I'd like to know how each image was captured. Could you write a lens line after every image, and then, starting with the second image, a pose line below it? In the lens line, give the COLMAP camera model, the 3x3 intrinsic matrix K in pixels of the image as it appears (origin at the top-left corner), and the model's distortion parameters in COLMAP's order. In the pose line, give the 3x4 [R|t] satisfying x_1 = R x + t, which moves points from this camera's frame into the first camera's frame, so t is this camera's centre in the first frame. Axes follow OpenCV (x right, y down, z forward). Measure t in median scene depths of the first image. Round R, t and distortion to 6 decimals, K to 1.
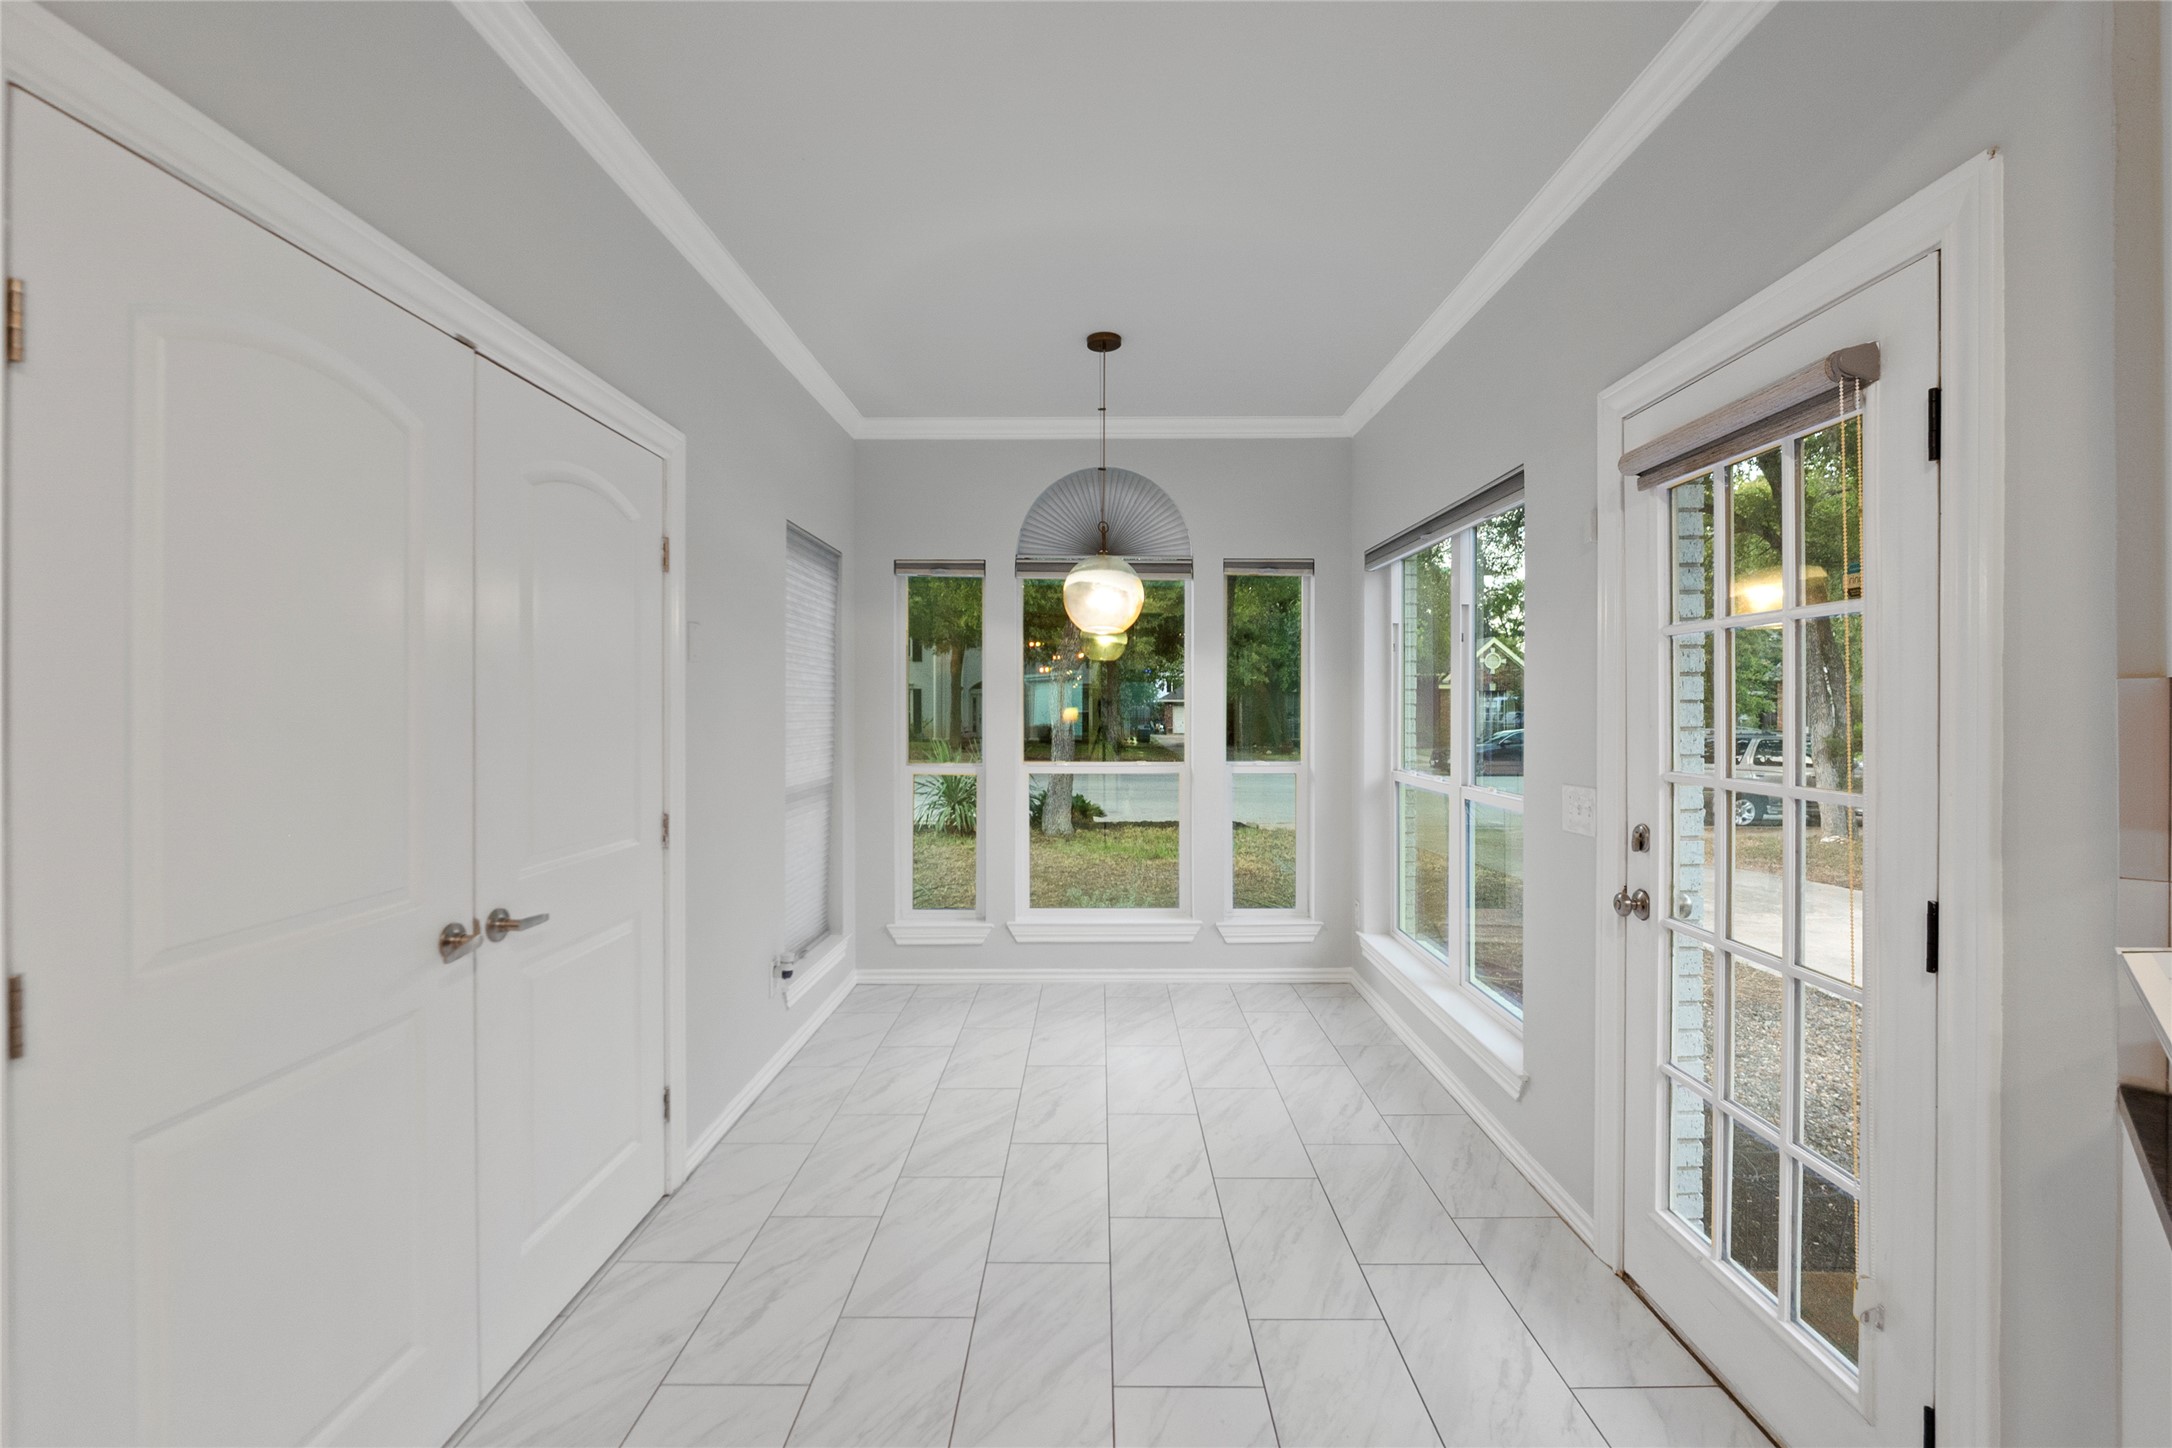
lens RADIAL K [[916.9, 0, 1084.0], [0, 916.9, 706.2], [0, 0, 1]] dist [-0.002877, -0.000462]
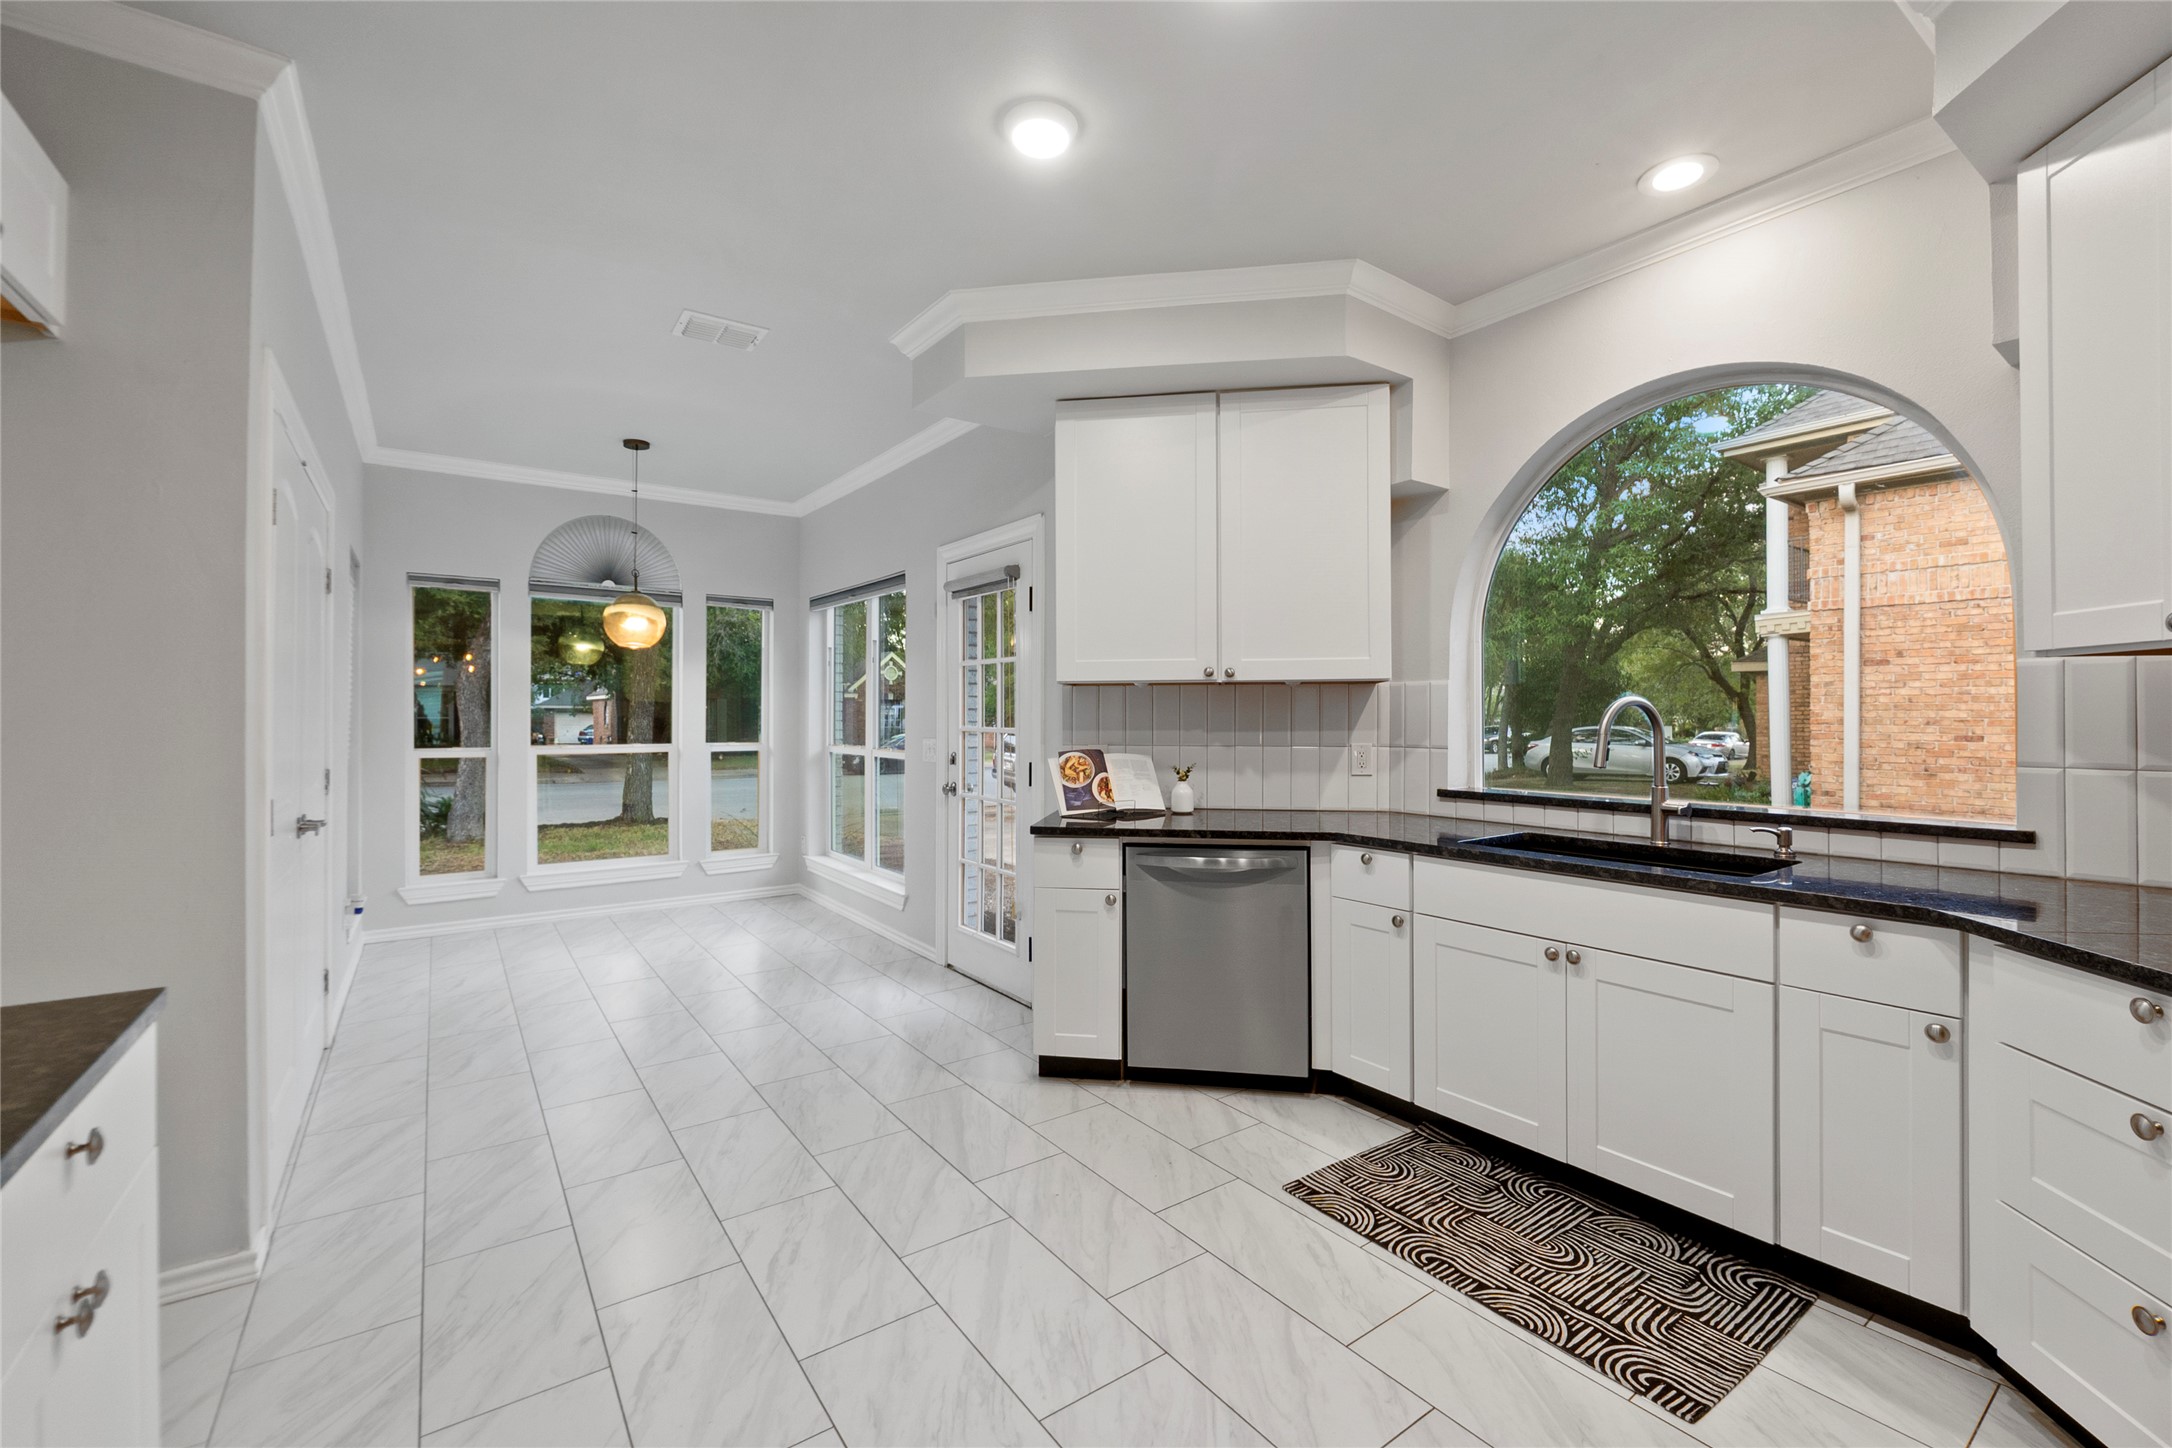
lens RADIAL K [[916.9, 0, 1093.5], [0, 916.9, 712.8], [0, 0, 1]] dist [-0.002877, -0.000462]
pose [[0.804099, 0.002696, 0.594489, -0.202110], [-0.001332, 0.999995, -0.002733, 0.019909], [-0.594494, 0.001405, 0.804099, -0.458357]]
